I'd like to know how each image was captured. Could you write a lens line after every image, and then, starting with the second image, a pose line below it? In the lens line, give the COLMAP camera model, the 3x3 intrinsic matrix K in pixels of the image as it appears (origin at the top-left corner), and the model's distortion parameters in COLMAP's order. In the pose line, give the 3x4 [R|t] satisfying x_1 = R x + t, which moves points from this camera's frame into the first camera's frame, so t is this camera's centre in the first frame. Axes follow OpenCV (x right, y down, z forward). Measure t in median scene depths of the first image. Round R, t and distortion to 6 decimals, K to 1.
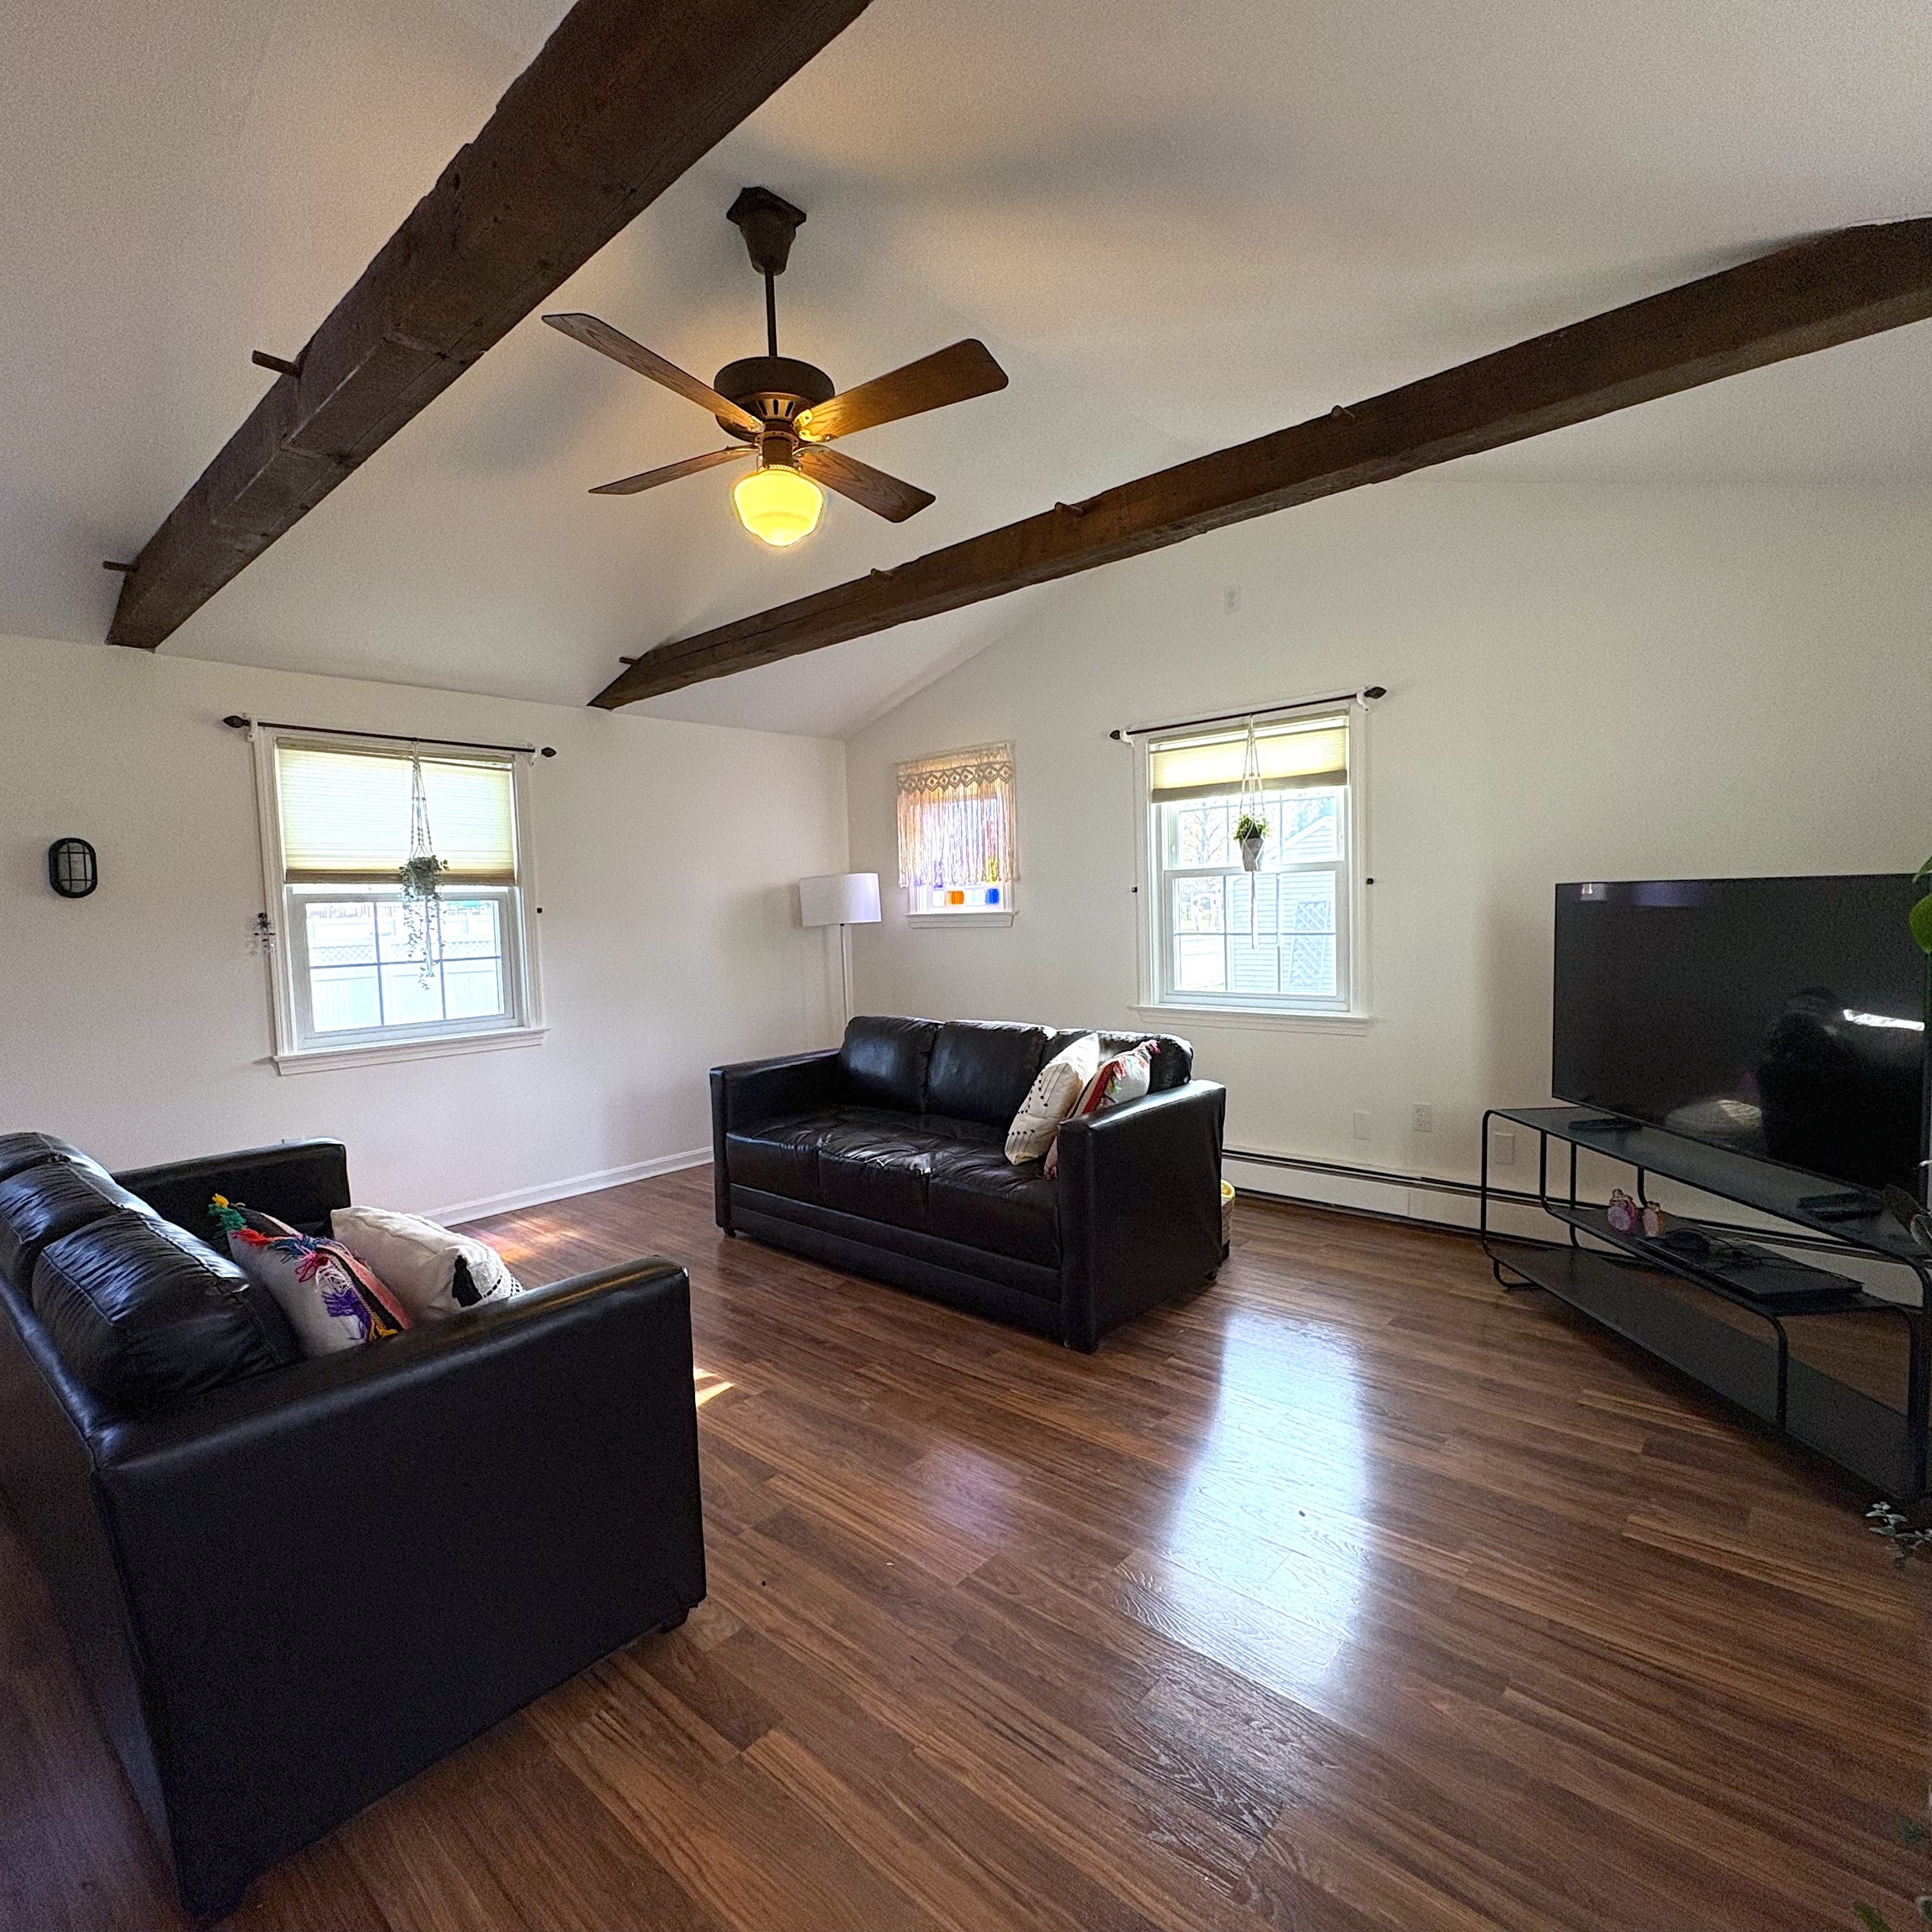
lens RADIAL K [[1026.9, 0, 963.9], [0, 1026.9, 961.8], [0, 0, 1]] dist [0.005263, 0.000501]
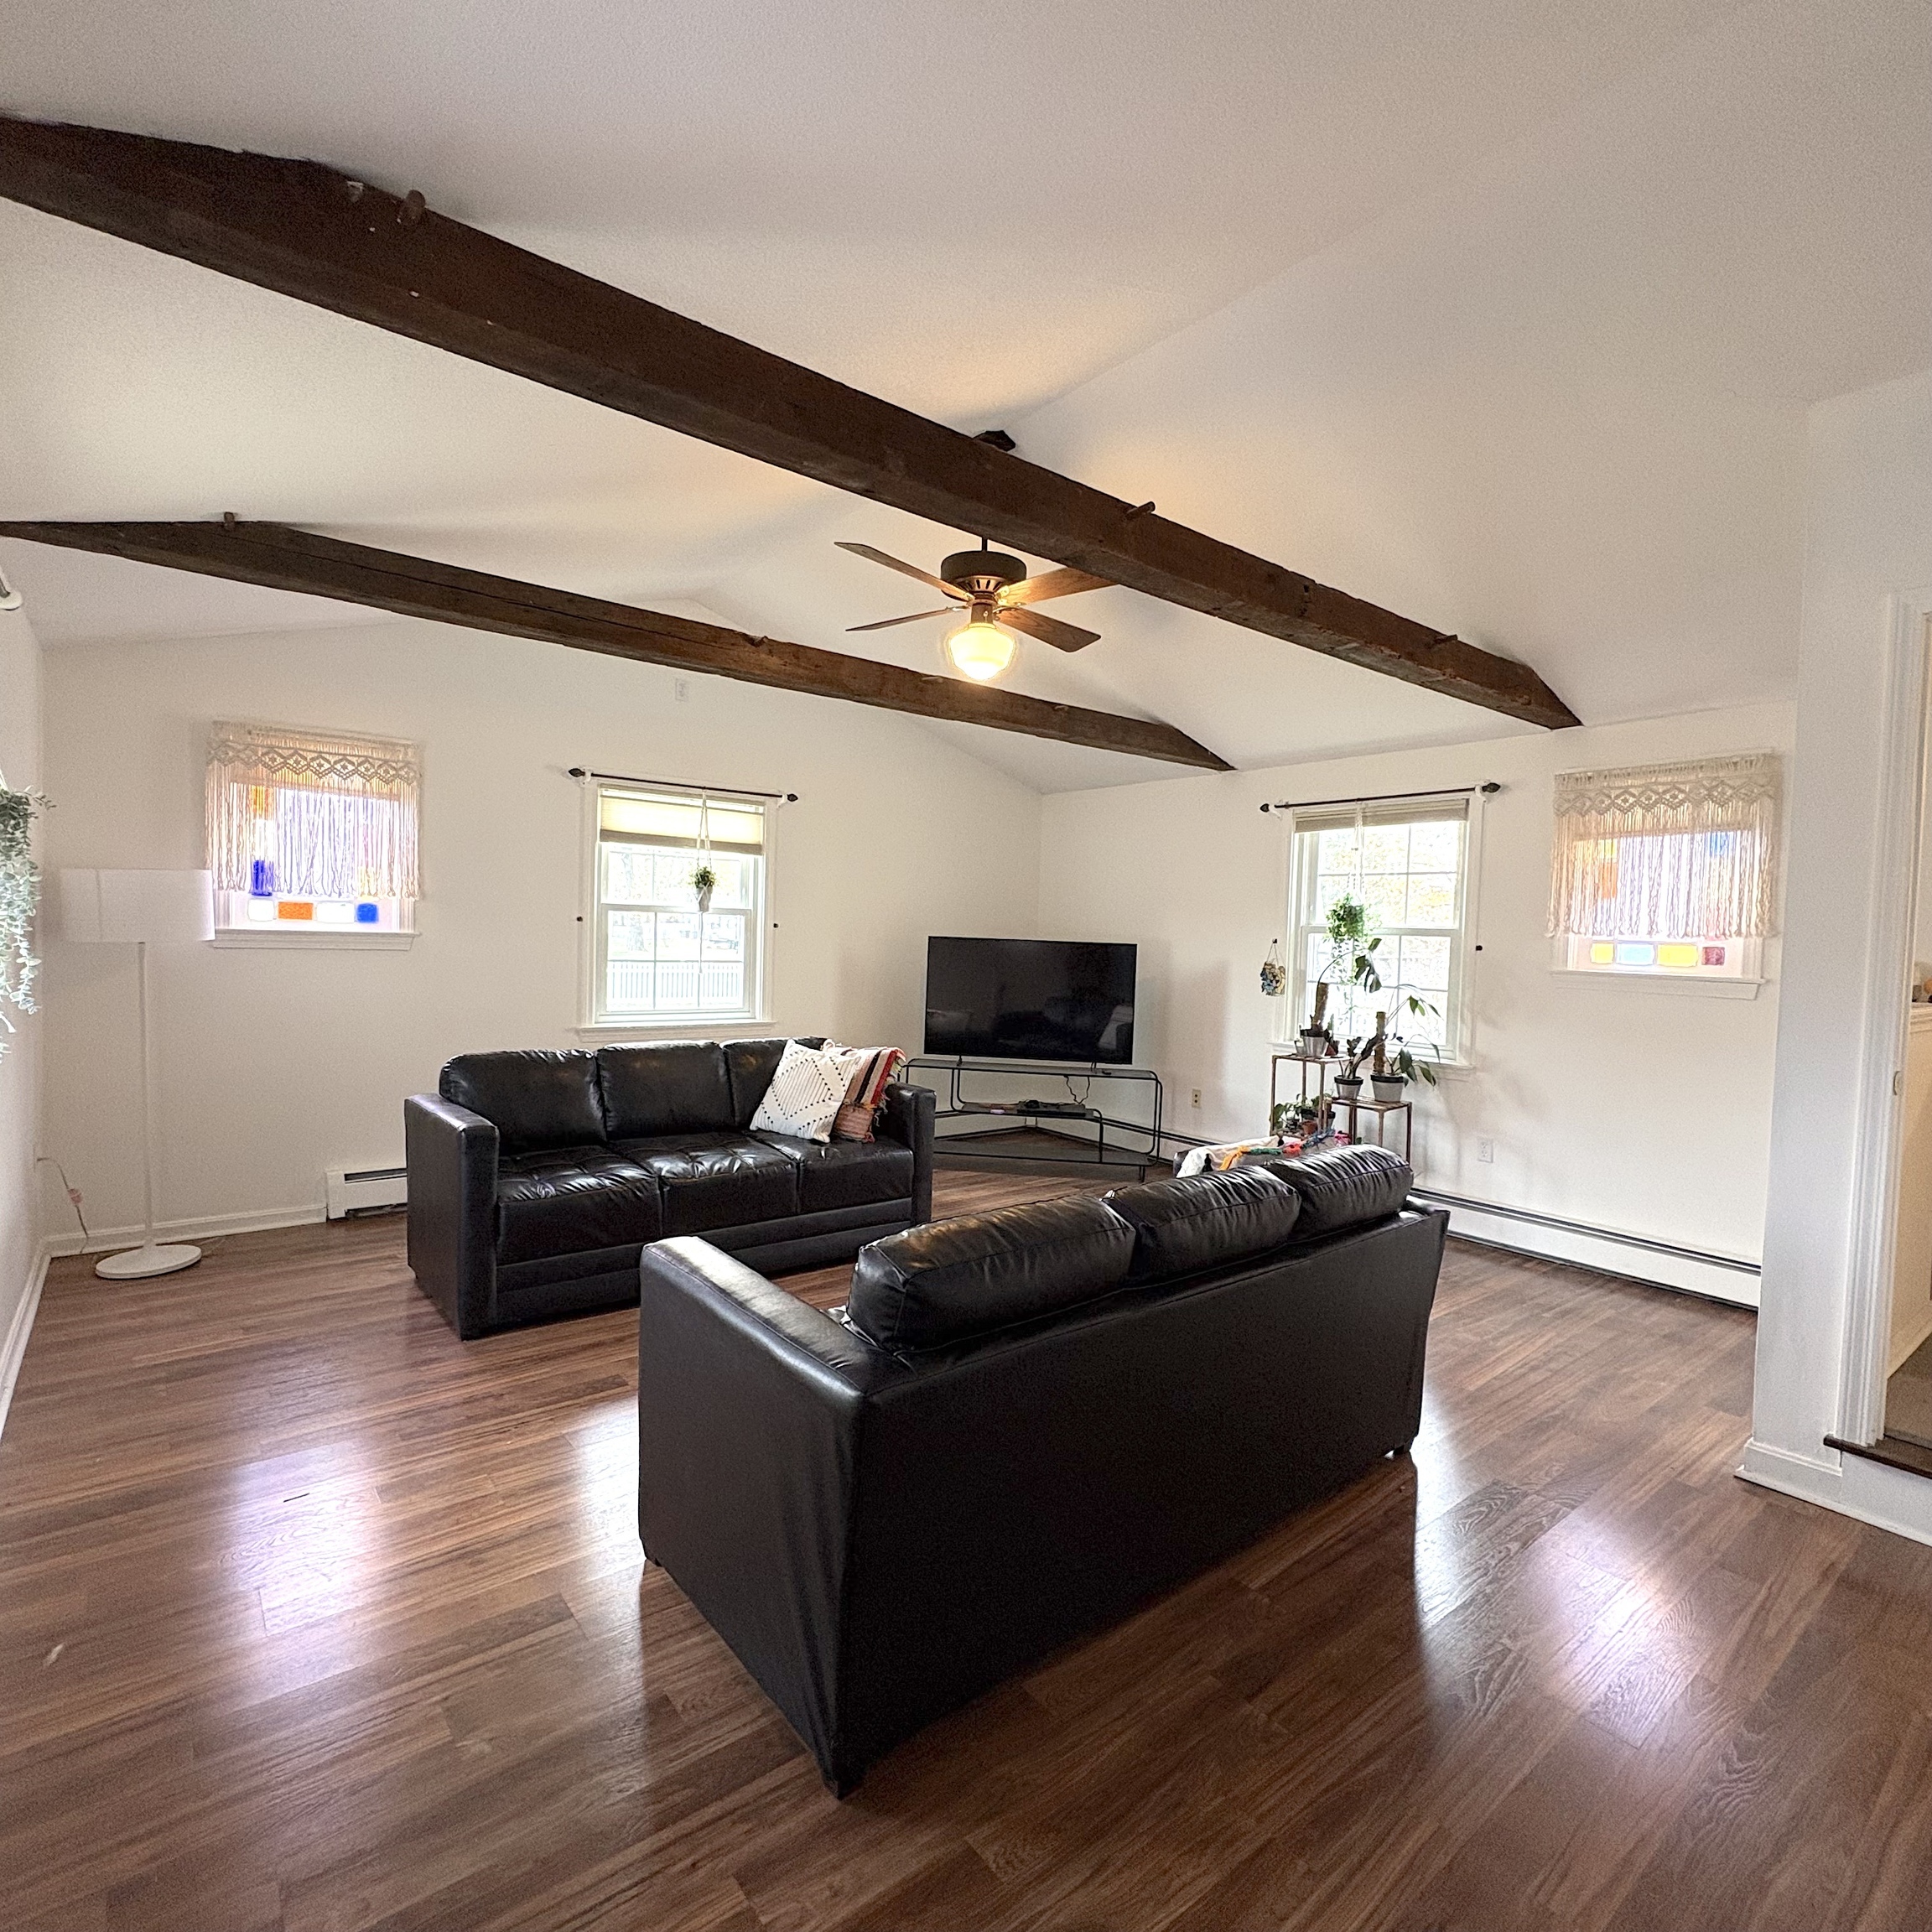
lens RADIAL K [[1026.9, 0, 963.9], [0, 1026.9, 961.8], [0, 0, 1]] dist [0.005263, 0.000501]
pose [[0.166608, 0.007179, 0.985997, -0.902504], [0.017309, 0.999798, -0.010204, -0.008605], [-0.985871, 0.018767, 0.166450, 0.473166]]
